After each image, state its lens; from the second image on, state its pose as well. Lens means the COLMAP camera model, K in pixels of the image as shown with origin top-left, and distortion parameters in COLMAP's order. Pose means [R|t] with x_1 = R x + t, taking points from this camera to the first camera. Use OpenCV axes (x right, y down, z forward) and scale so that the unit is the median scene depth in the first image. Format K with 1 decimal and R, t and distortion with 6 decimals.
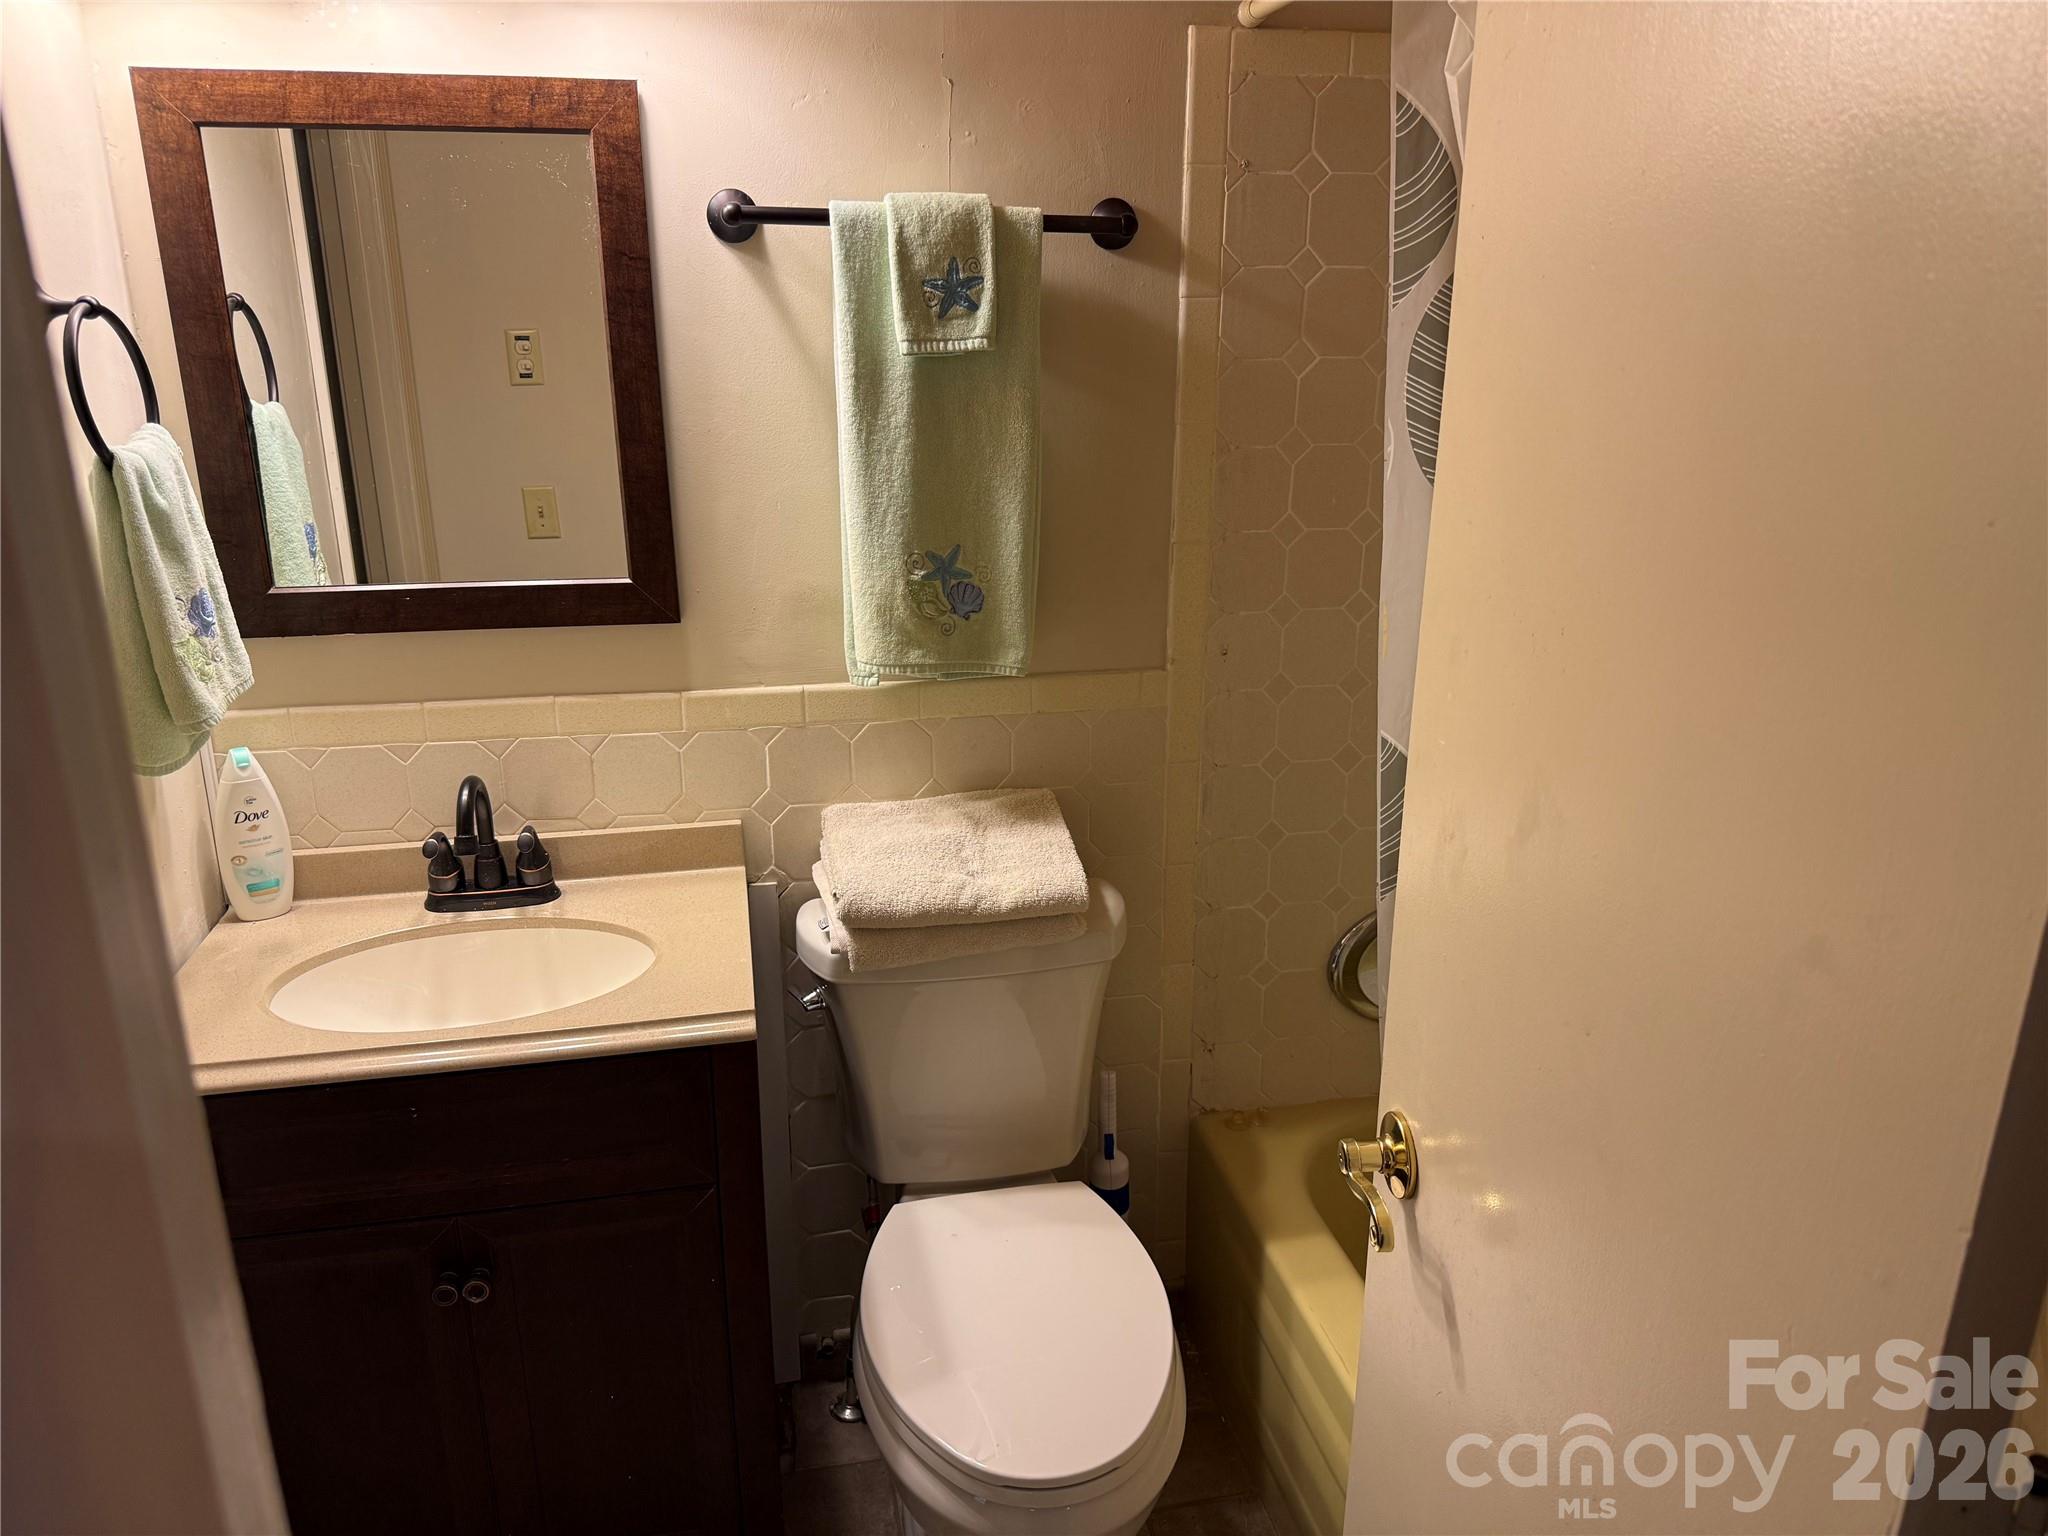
lens RADIAL K [[1460.6, 0, 1024.0], [0, 1460.6, 768.0], [0, 0, 1]] dist [0.106593, -0.129773]
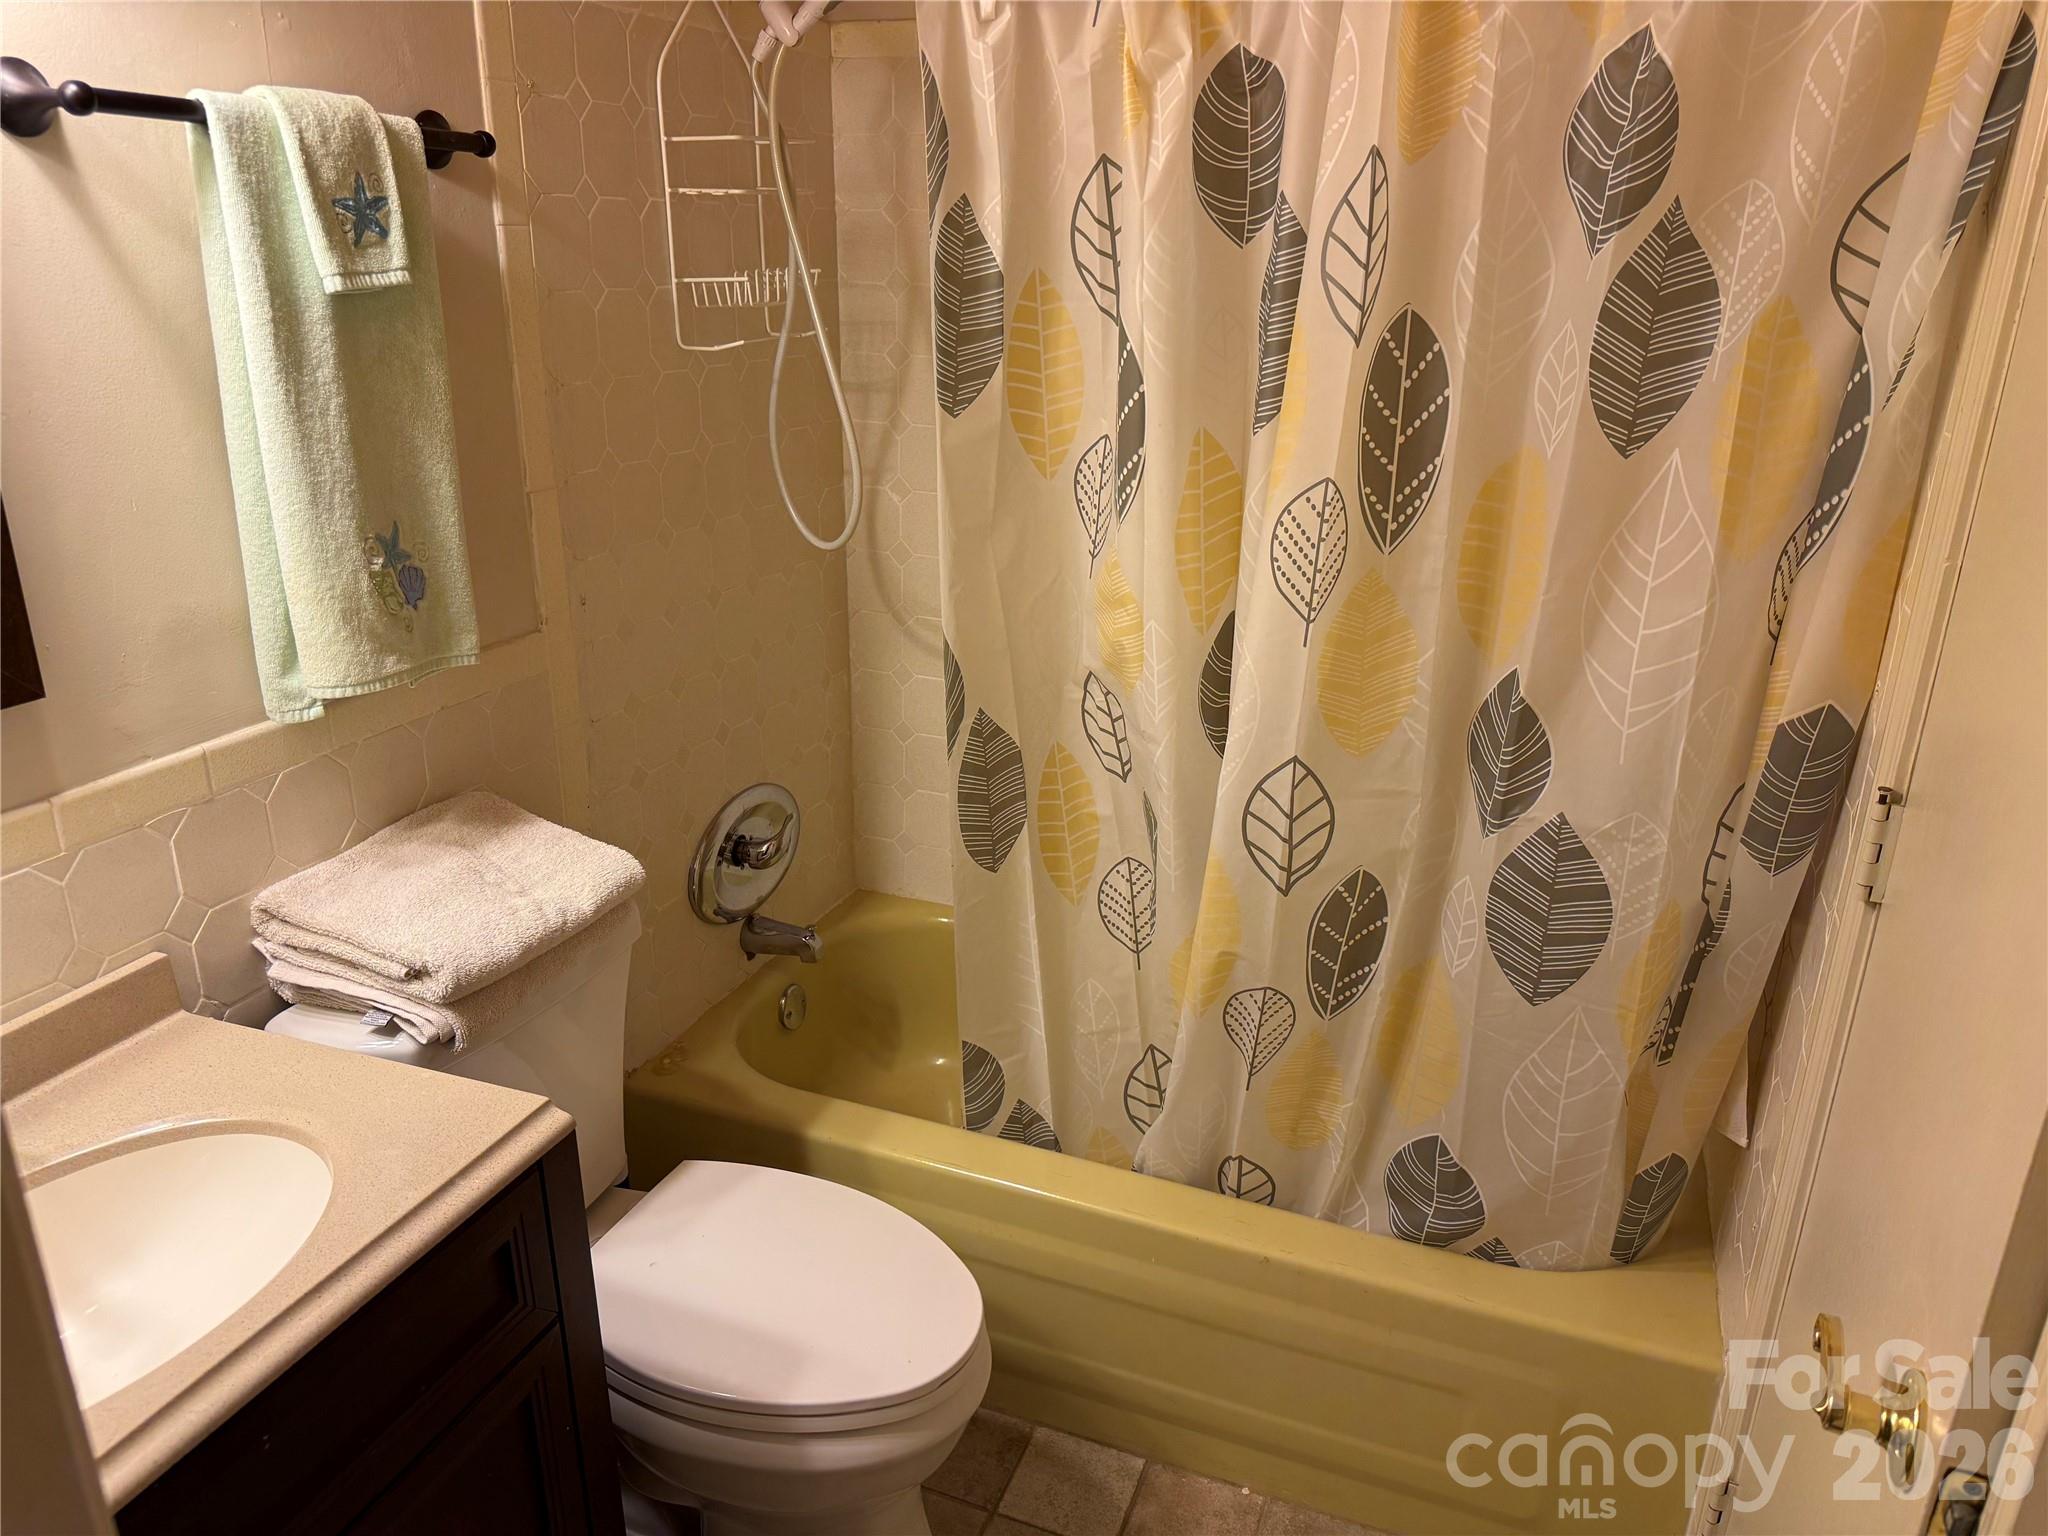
lens RADIAL K [[1506.8, 0, 1024.0], [0, 1506.8, 768.0], [0, 0, 1]] dist [-0.005904, -0.003458]
pose [[0.523319, -0.272208, 0.807490, -0.589281], [0.243262, 0.955896, 0.164582, -0.074480], [-0.816677, 0.110303, 0.566456, 0.252672]]
